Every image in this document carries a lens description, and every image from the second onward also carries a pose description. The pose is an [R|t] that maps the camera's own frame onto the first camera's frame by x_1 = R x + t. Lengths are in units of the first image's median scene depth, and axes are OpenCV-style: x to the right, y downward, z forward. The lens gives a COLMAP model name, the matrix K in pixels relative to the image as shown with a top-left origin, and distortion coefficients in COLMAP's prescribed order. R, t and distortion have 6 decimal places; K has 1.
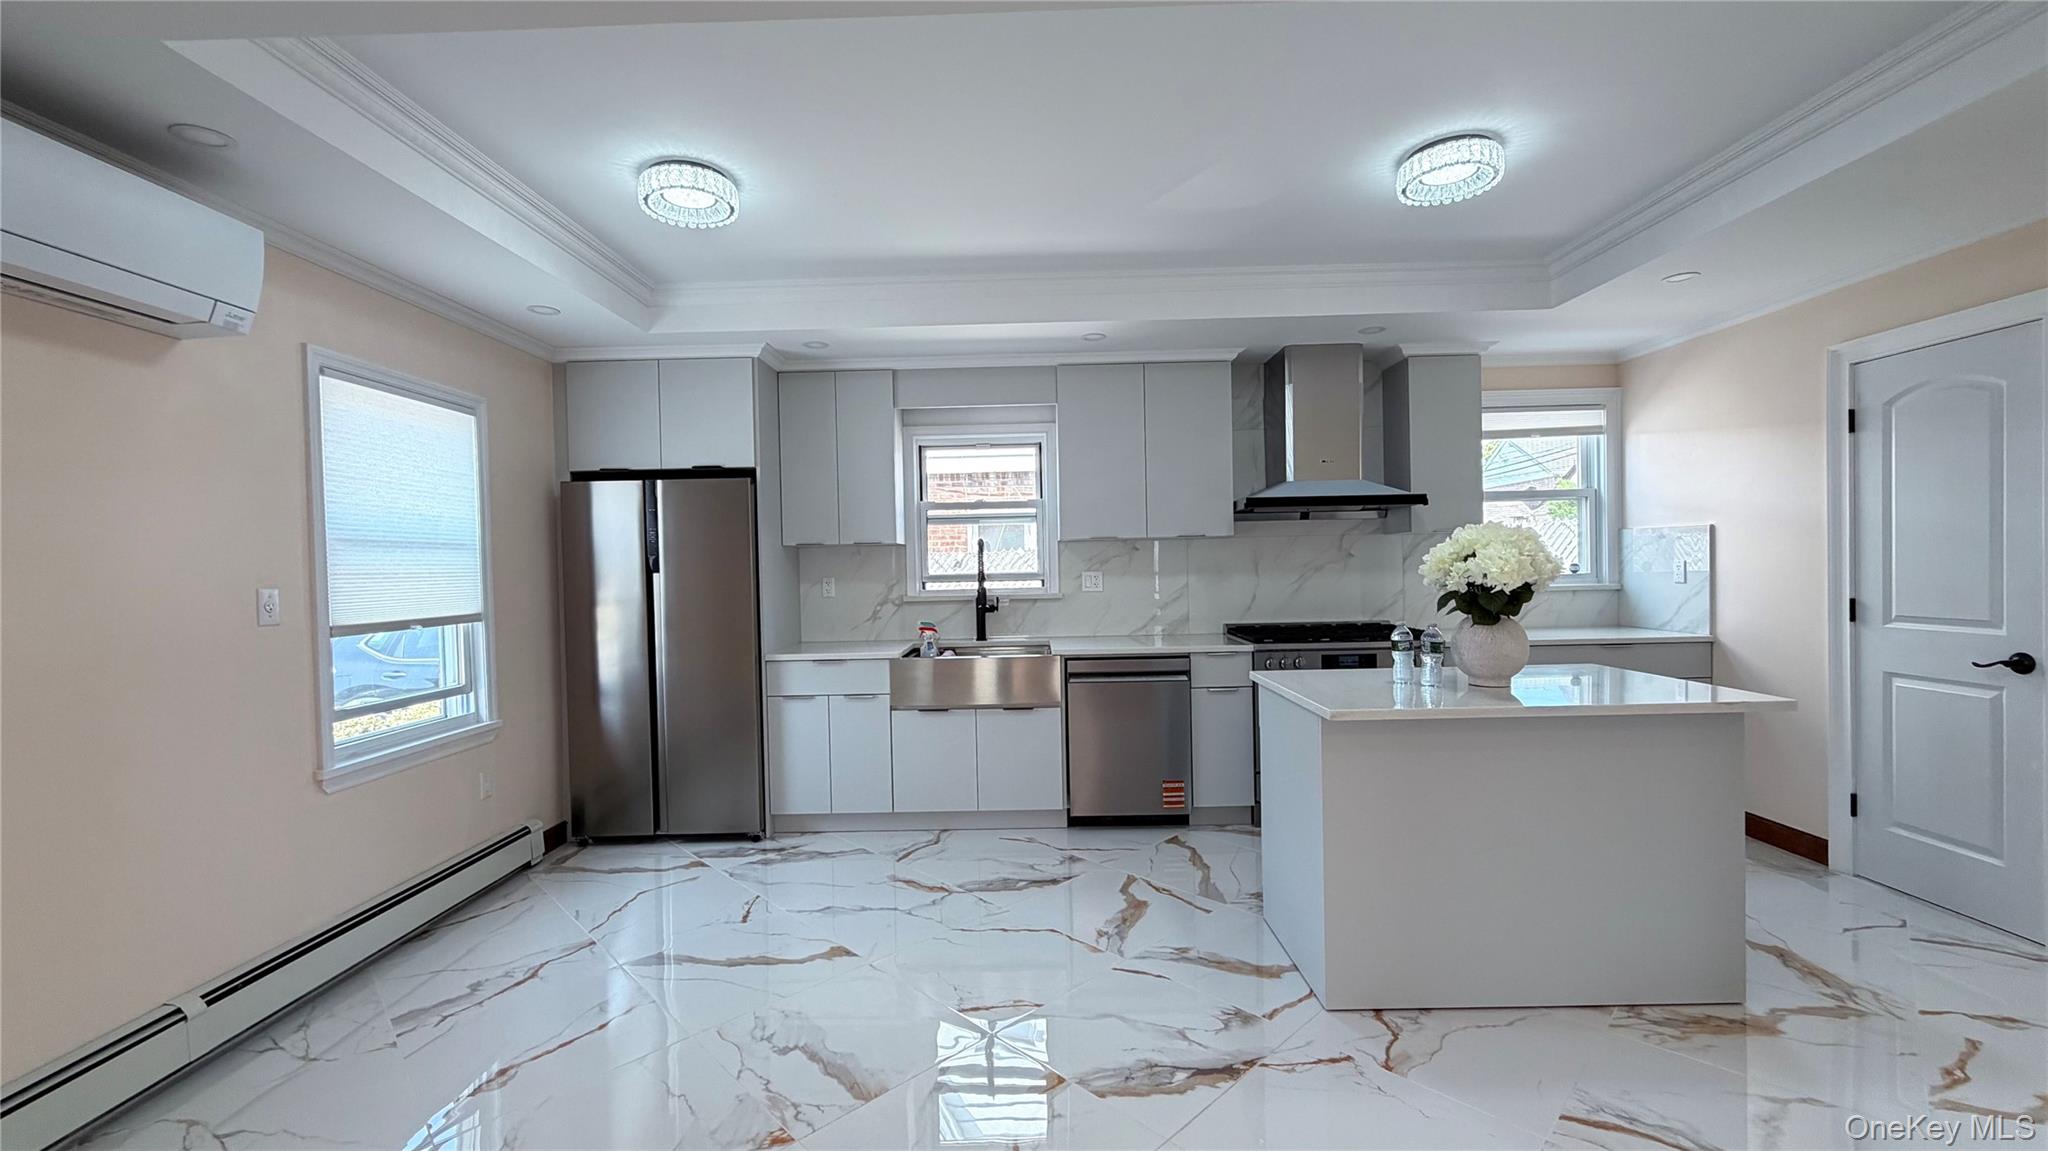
lens RADIAL K [[812.3, 0, 1014.7], [0, 812.3, 579.5], [0, 0, 1]] dist [-0.002096, -0.000428]
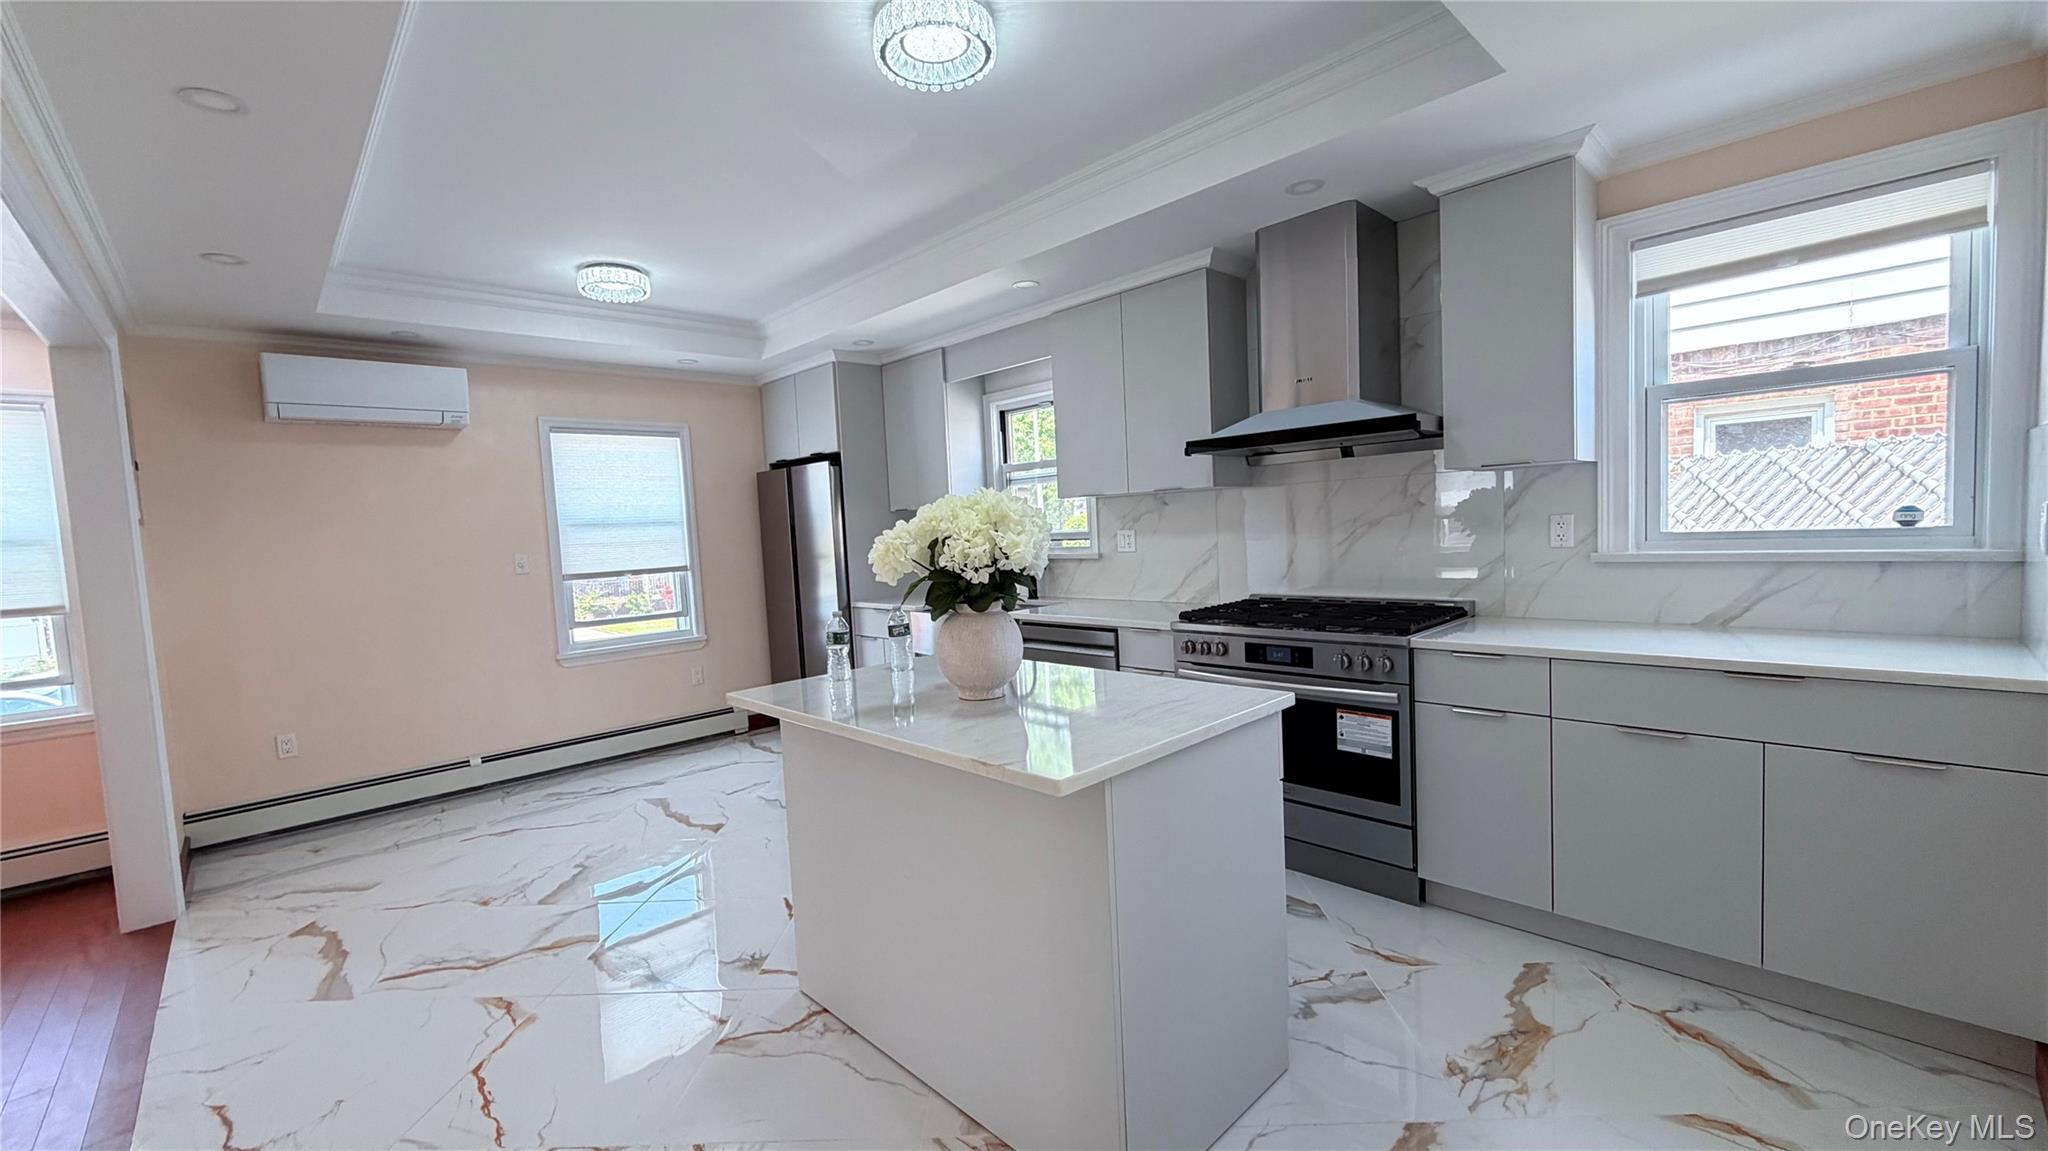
lens RADIAL K [[812.3, 0, 1014.1], [0, 812.3, 575.2], [0, 0, 1]] dist [-0.002096, -0.000428]
pose [[0.704699, 0.031877, -0.708790, 0.861506], [0.021292, 0.997590, 0.066034, -0.028705], [0.709187, -0.061625, 0.702322, 0.348495]]
